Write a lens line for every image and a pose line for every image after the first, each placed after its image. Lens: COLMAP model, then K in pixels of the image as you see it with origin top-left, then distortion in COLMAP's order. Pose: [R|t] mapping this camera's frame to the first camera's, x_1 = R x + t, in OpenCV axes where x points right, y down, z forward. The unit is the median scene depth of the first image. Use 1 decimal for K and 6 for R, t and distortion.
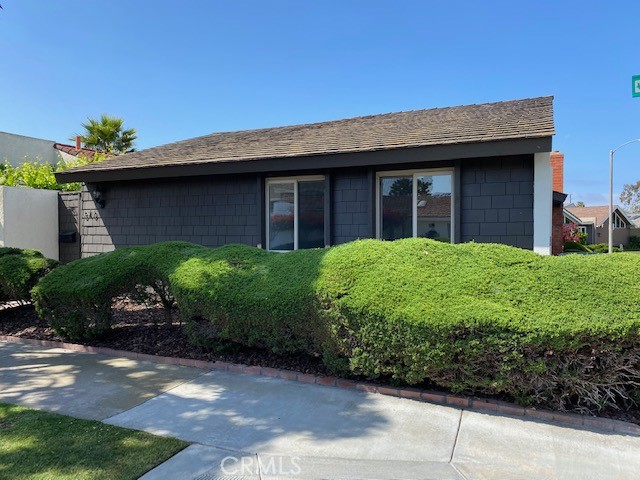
lens RADIAL K [[492.5, 0, 307.8], [0, 492.5, 240.8], [0, 0, 1]] dist [0.009510, -0.008703]
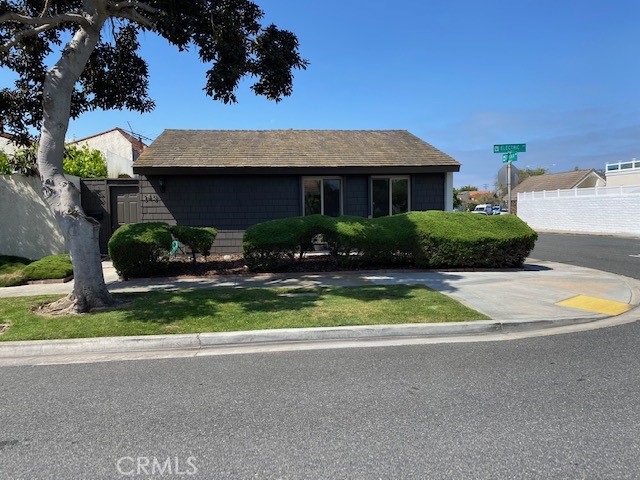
lens RADIAL K [[483.8, 0, 320.0], [0, 483.8, 240.0], [0, 0, 1]] dist [0.002784, 0.000199]
pose [[0.861453, -0.042741, 0.506035, -0.985284], [0.021002, 0.998598, 0.048591, 0.008690], [-0.507402, -0.031231, 0.861143, -0.486656]]
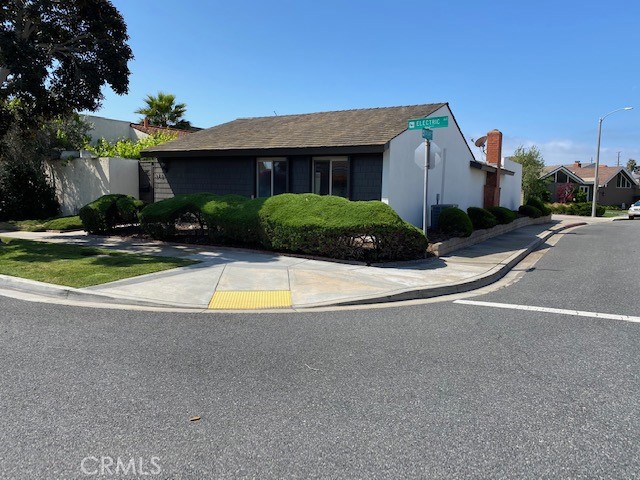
lens RADIAL K [[483.8, 0, 320.0], [0, 483.8, 240.0], [0, 0, 1]] dist [0.002784, 0.000199]
pose [[0.997687, 0.024374, -0.063459, 0.293956], [-0.018321, 0.995377, 0.094277, -0.001780], [0.065463, -0.092896, 0.993521, -0.851850]]
